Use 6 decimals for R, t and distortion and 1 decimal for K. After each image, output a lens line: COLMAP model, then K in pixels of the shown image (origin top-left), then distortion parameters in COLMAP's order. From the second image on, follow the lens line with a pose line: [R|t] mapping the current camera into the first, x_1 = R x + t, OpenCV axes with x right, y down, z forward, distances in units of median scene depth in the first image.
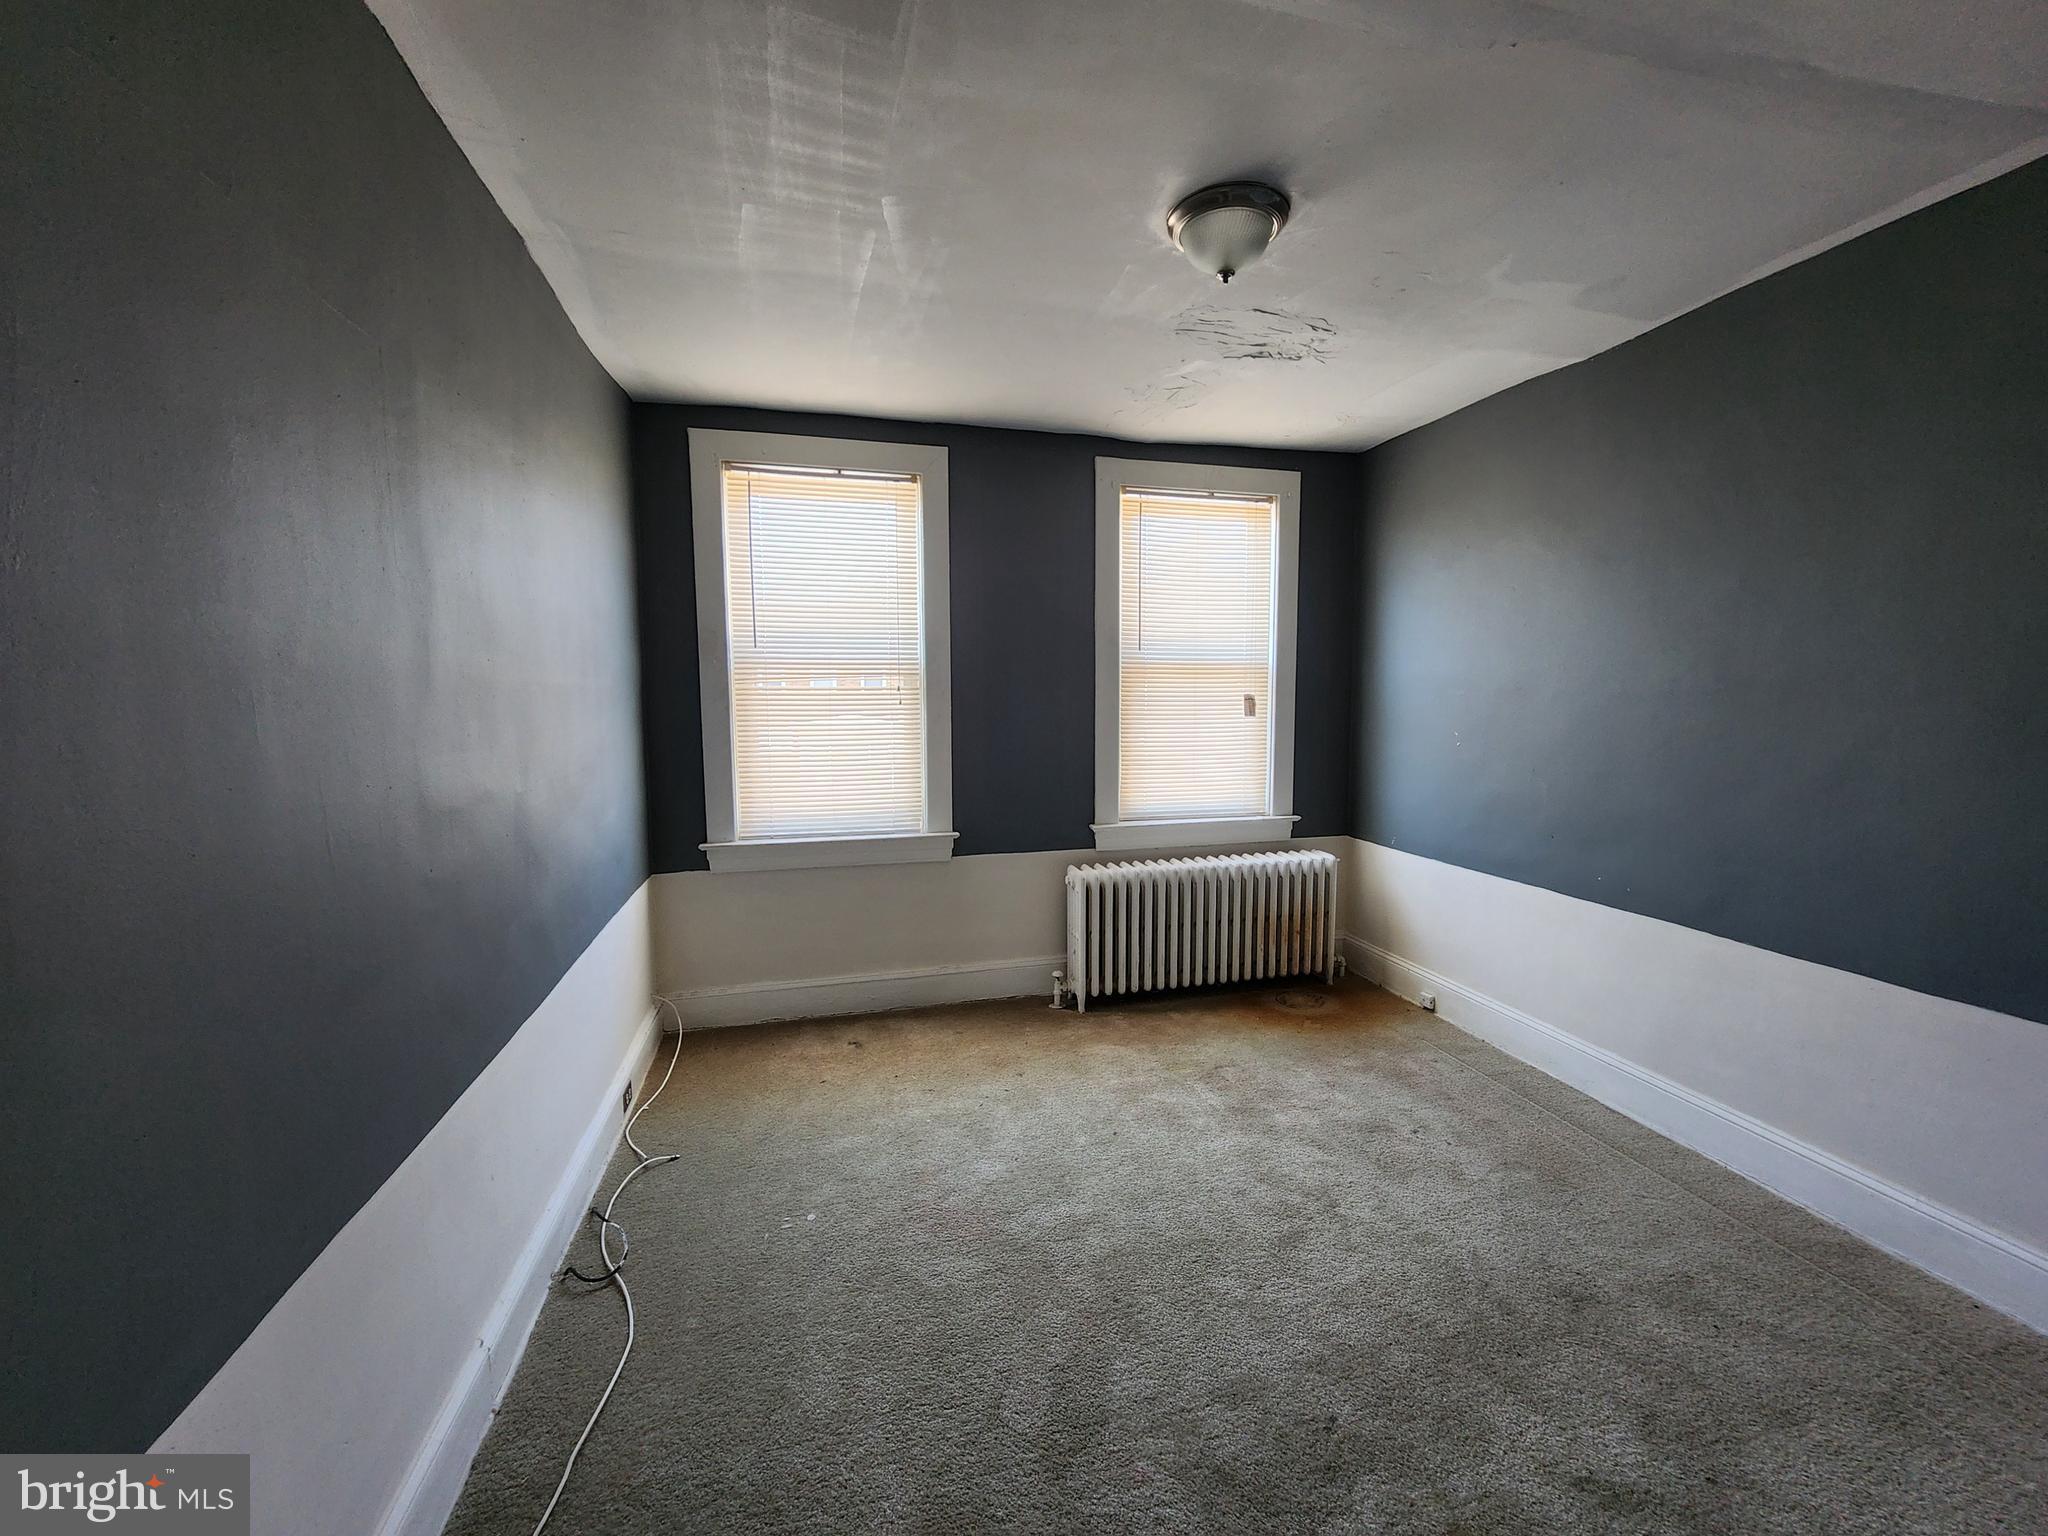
lens RADIAL K [[838.4, 0, 1043.2], [0, 838.4, 777.9], [0, 0, 1]] dist [0.000508, -0.000899]
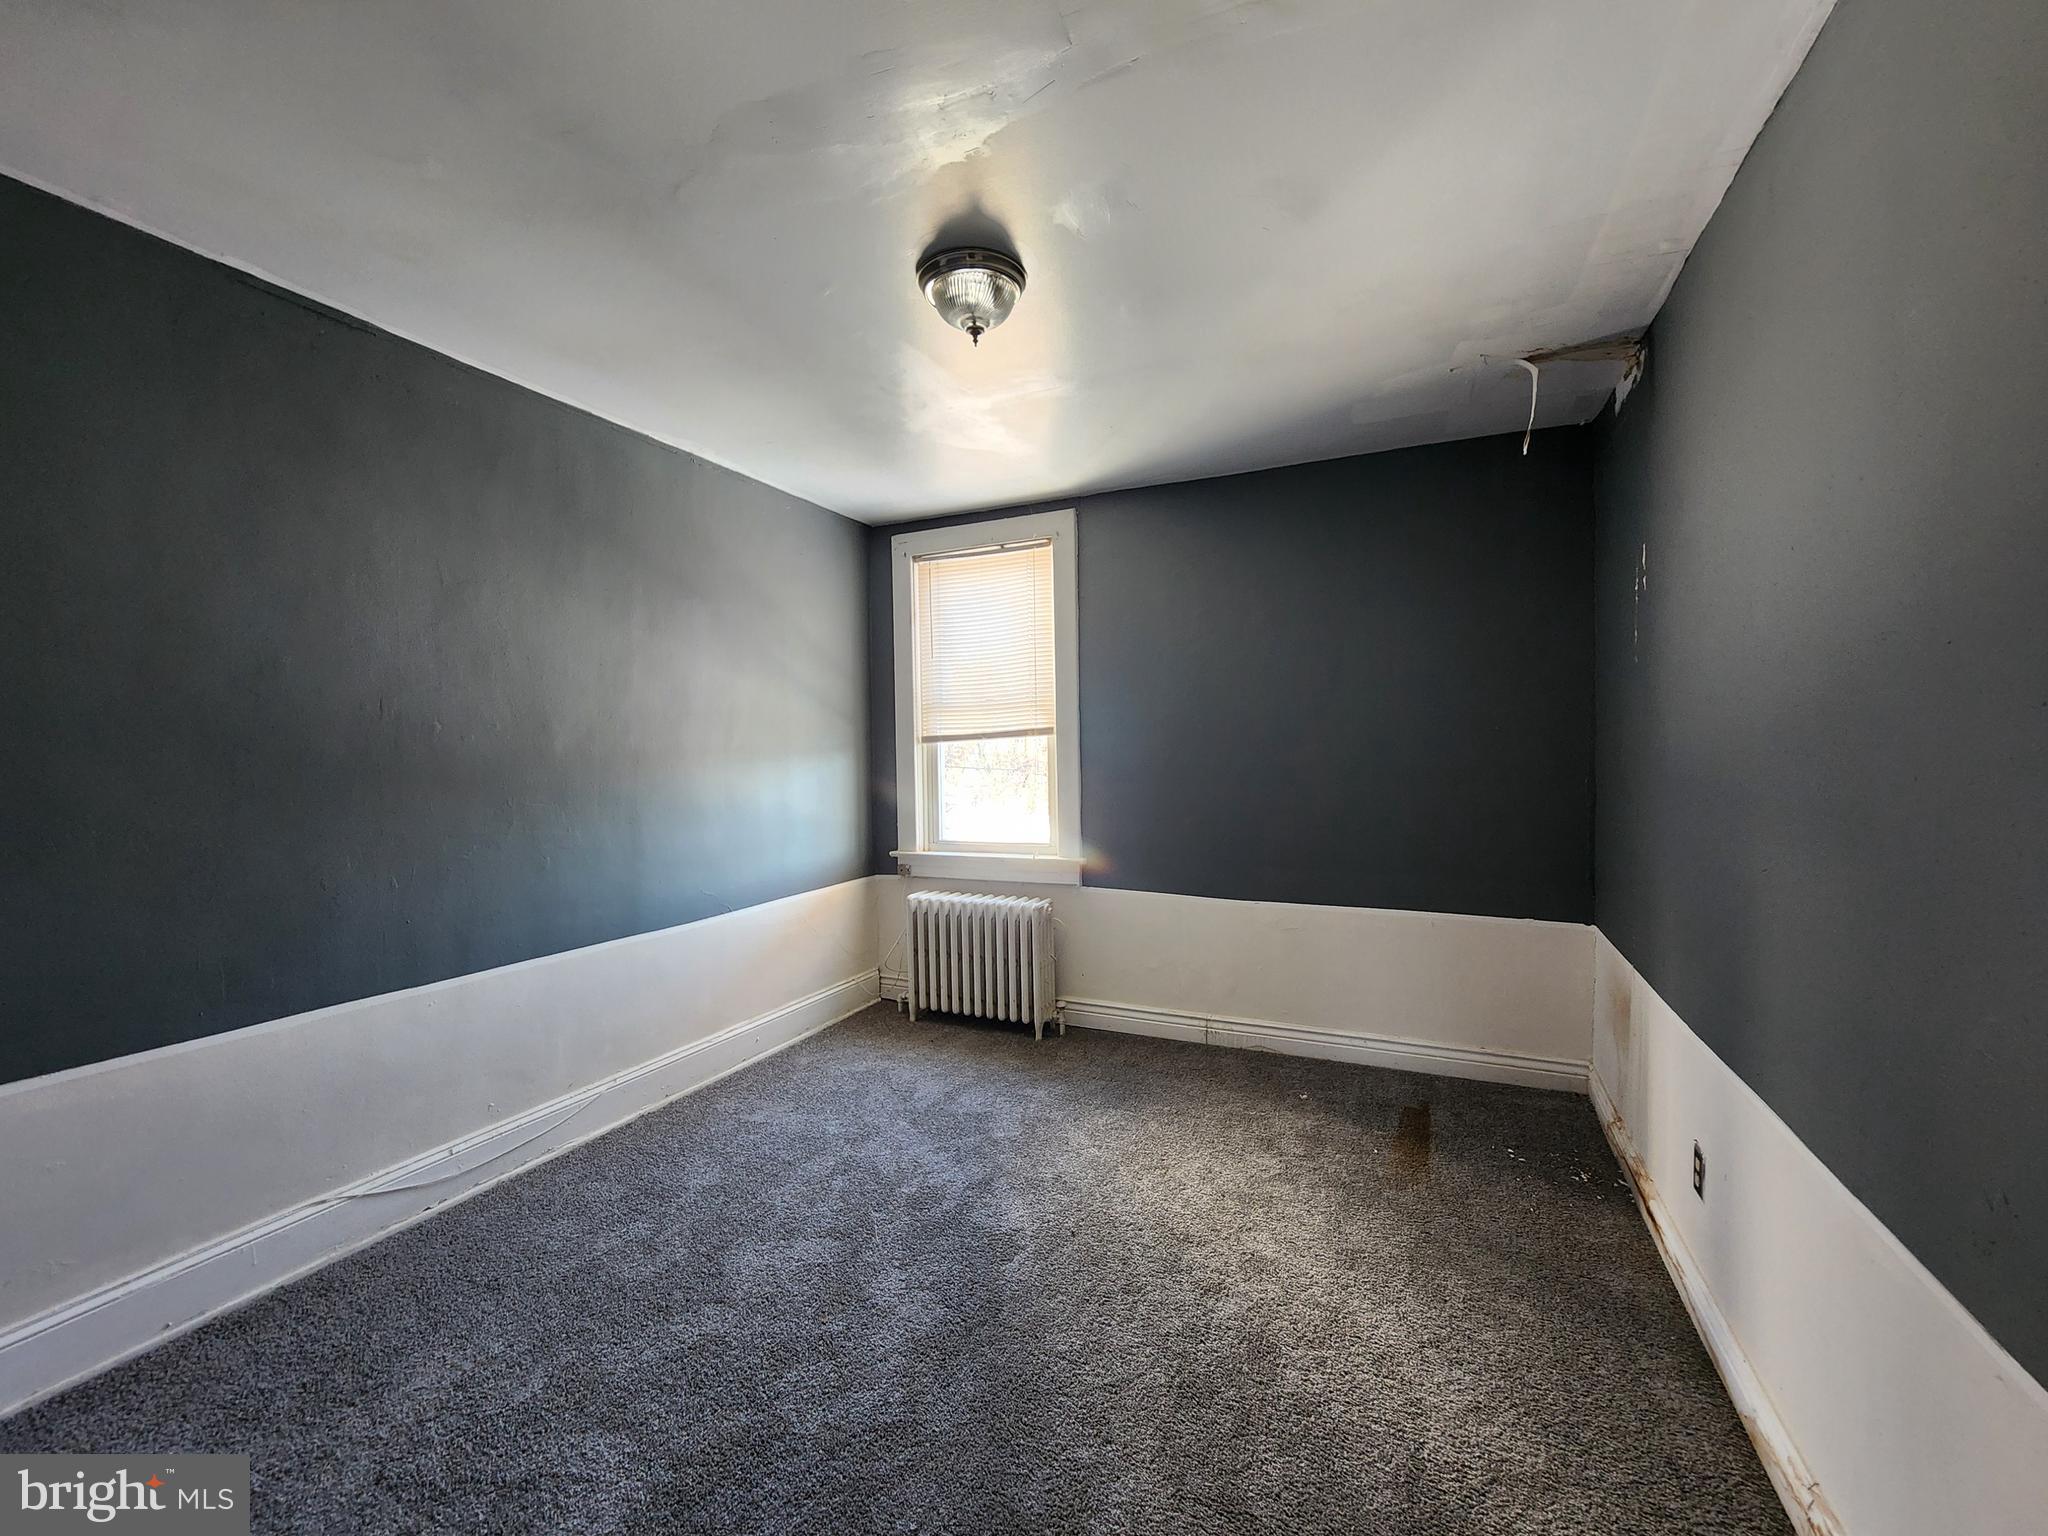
lens RADIAL K [[829.9, 0, 1036.2], [0, 829.9, 763.9], [0, 0, 1]] dist [-0.000031, -0.000399]
pose [[0.764333, 0.010917, -0.644729, 0.635574], [-0.043228, 0.998475, -0.034340, -0.023540], [0.643371, 0.054118, 0.763639, 0.173286]]
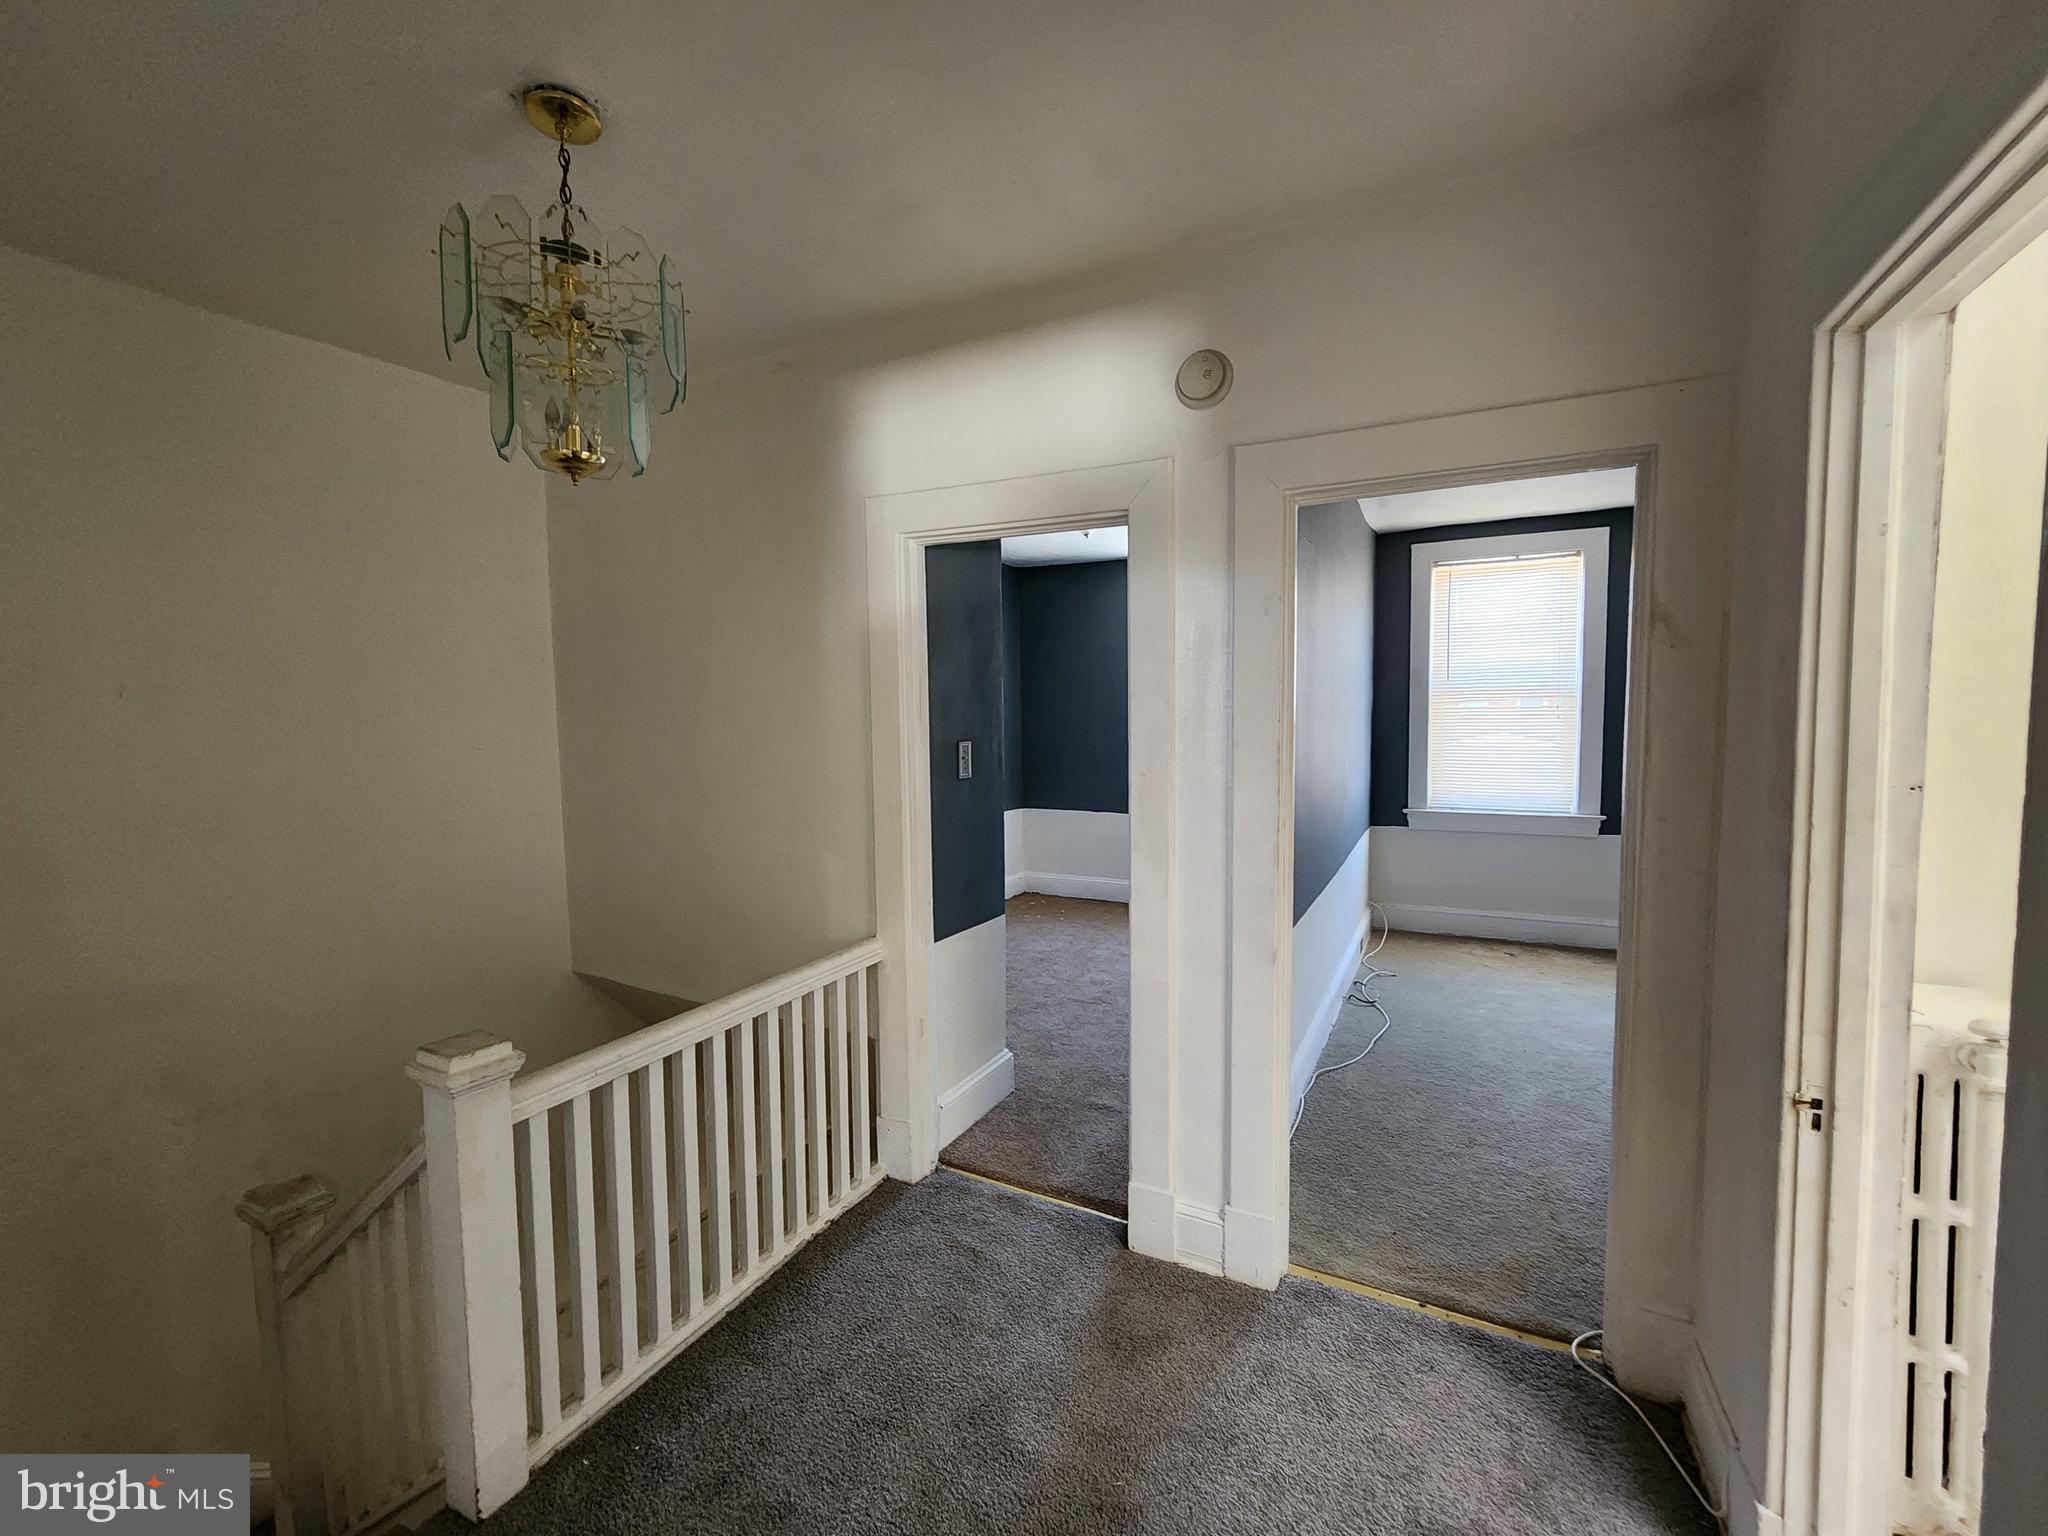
lens RADIAL K [[829.9, 0, 1036.2], [0, 829.9, 763.9], [0, 0, 1]] dist [-0.000031, -0.000399]
pose [[0.740841, 0.032226, -0.670907, 0.123873], [-0.061023, 0.997947, -0.019449, 0.073341], [0.668903, 0.055349, 0.741286, -0.647279]]
